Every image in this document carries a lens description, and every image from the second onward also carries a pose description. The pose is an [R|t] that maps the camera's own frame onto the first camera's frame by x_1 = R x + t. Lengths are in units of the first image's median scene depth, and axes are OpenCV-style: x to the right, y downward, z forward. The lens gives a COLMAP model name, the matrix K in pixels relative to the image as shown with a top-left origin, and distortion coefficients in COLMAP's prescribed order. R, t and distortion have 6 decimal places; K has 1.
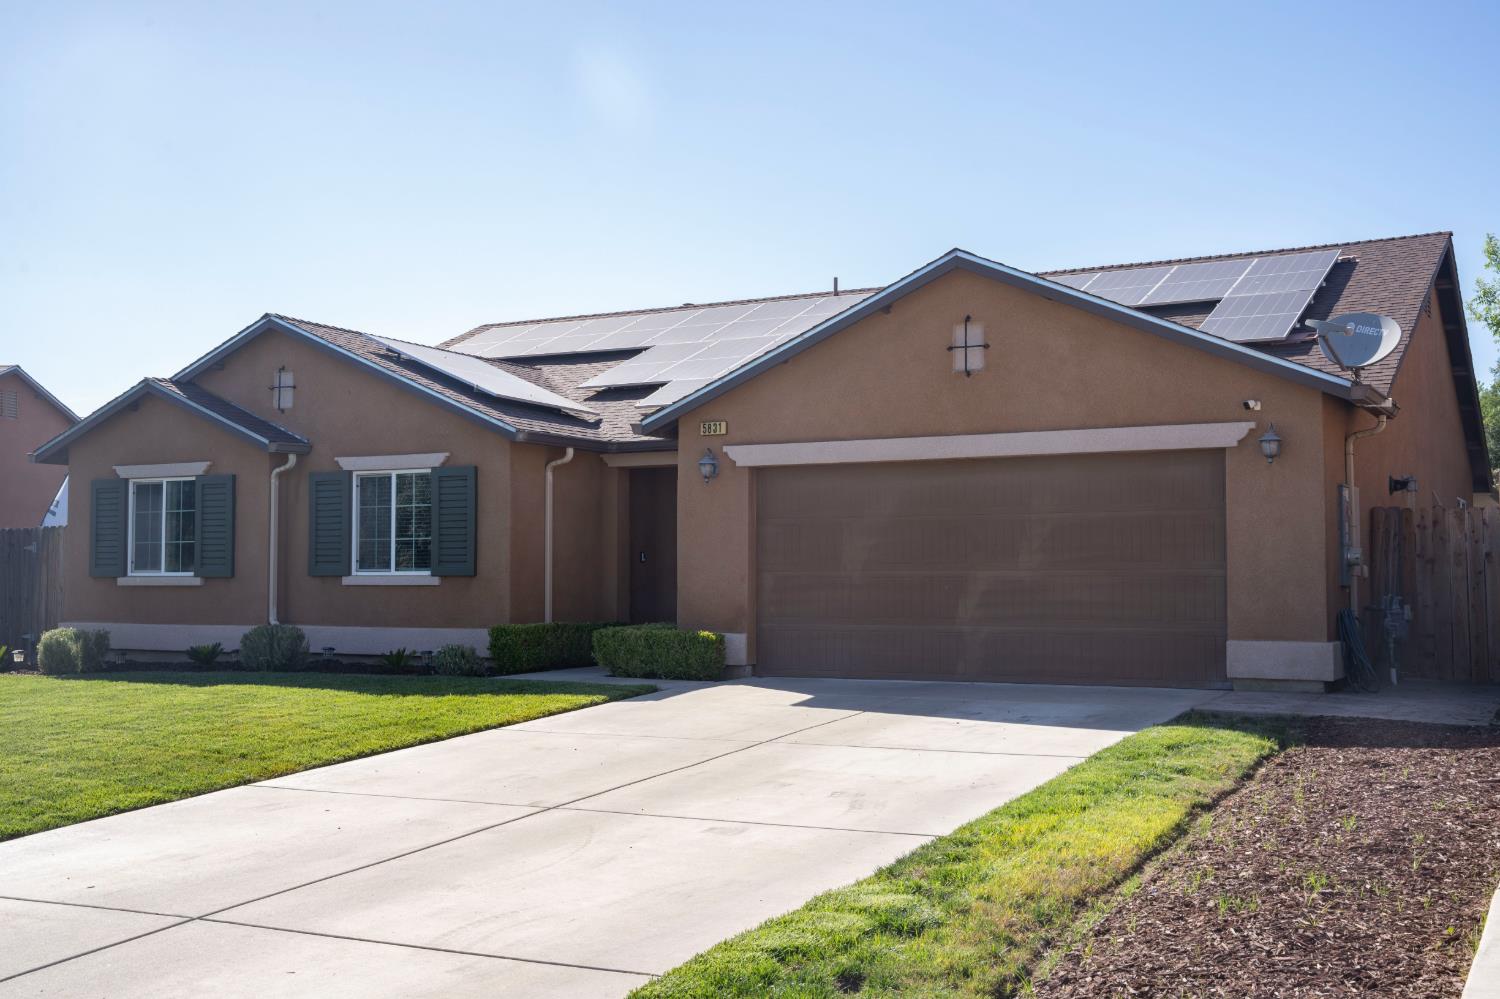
lens RADIAL K [[1605.7, 0, 750.0], [0, 1605.7, 499.5], [0, 0, 1]] dist [-0.020685, -0.006119]
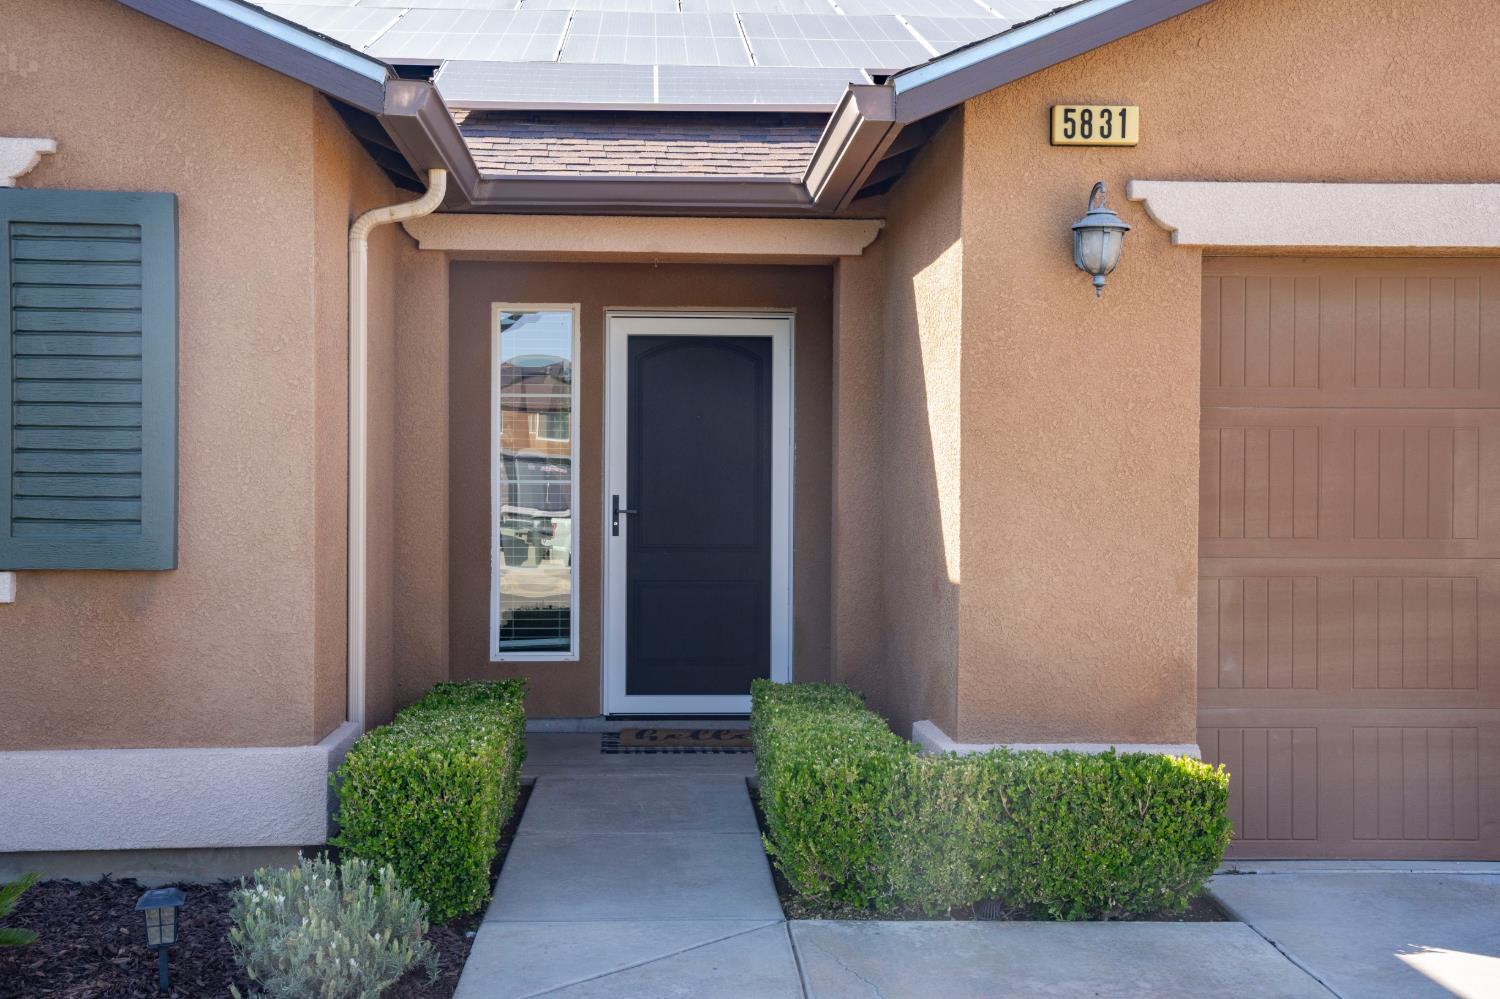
lens RADIAL K [[1742.9, 0, 750.0], [0, 1742.9, 499.5], [0, 0, 1]] dist [0.073245, 0.012514]
pose [[0.854645, -0.000034, 0.519214, -0.274092], [-0.032138, 0.998079, 0.052966, 0.015679], [-0.518218, -0.061953, 0.853002, 0.741735]]
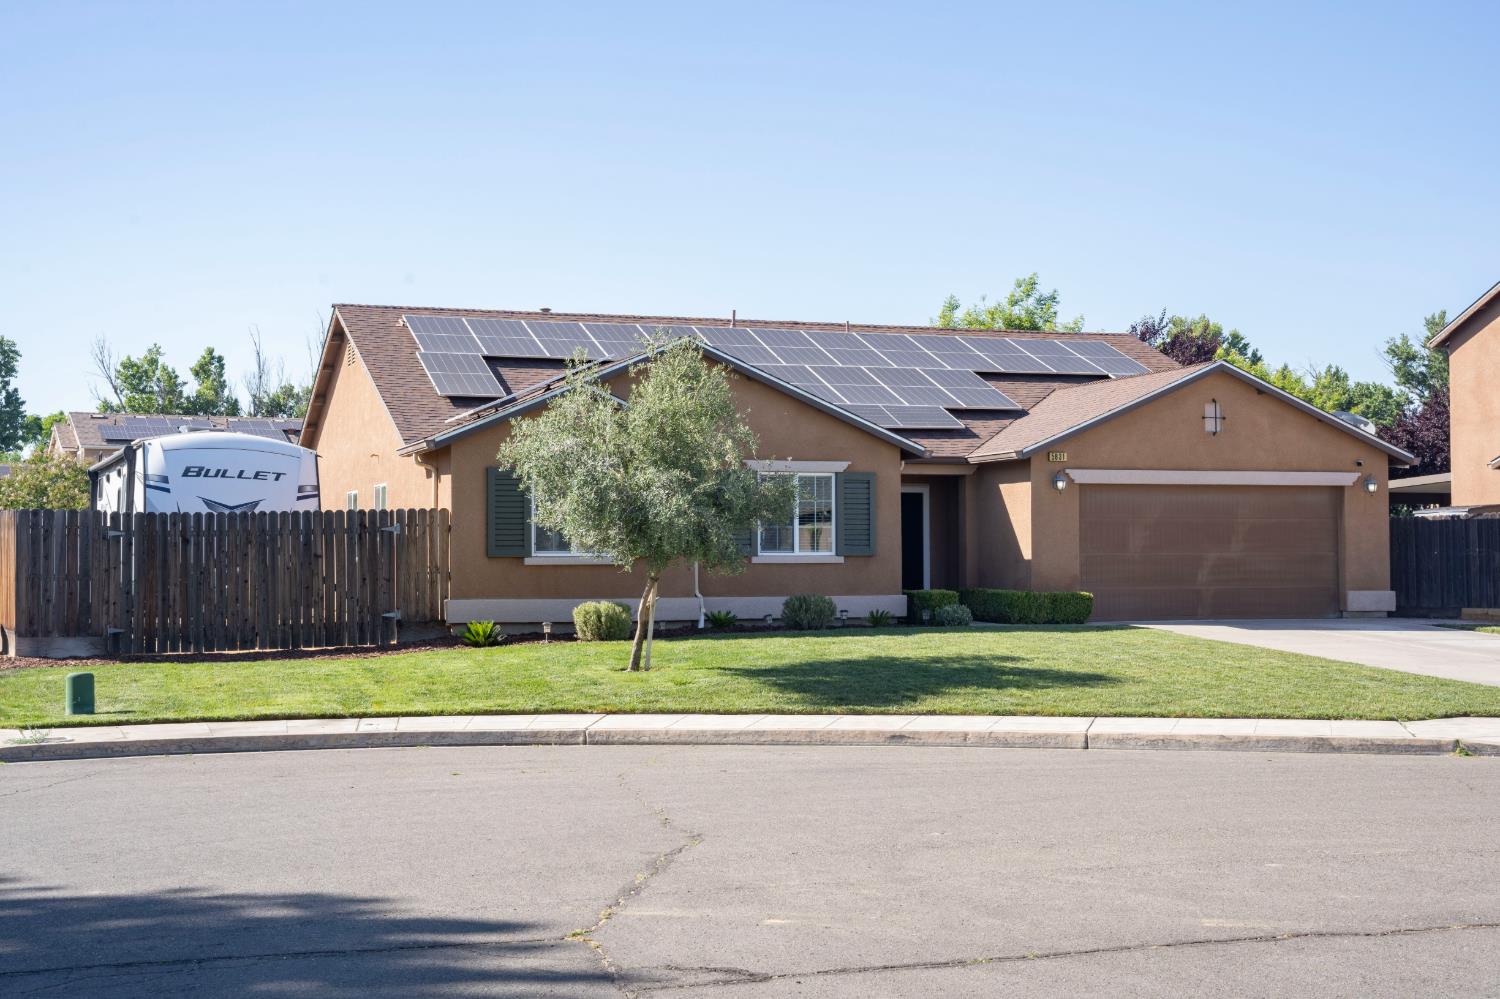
lens RADIAL K [[2128.8, 0, 750.0], [0, 2128.8, 499.5], [0, 0, 1]] dist [0.019628, 0.028850]
pose [[0.674046, 0.021570, 0.738374, -1.707583], [-0.033212, 0.999448, 0.001121, 0.002619], [-0.737942, -0.025278, 0.674390, -0.125100]]
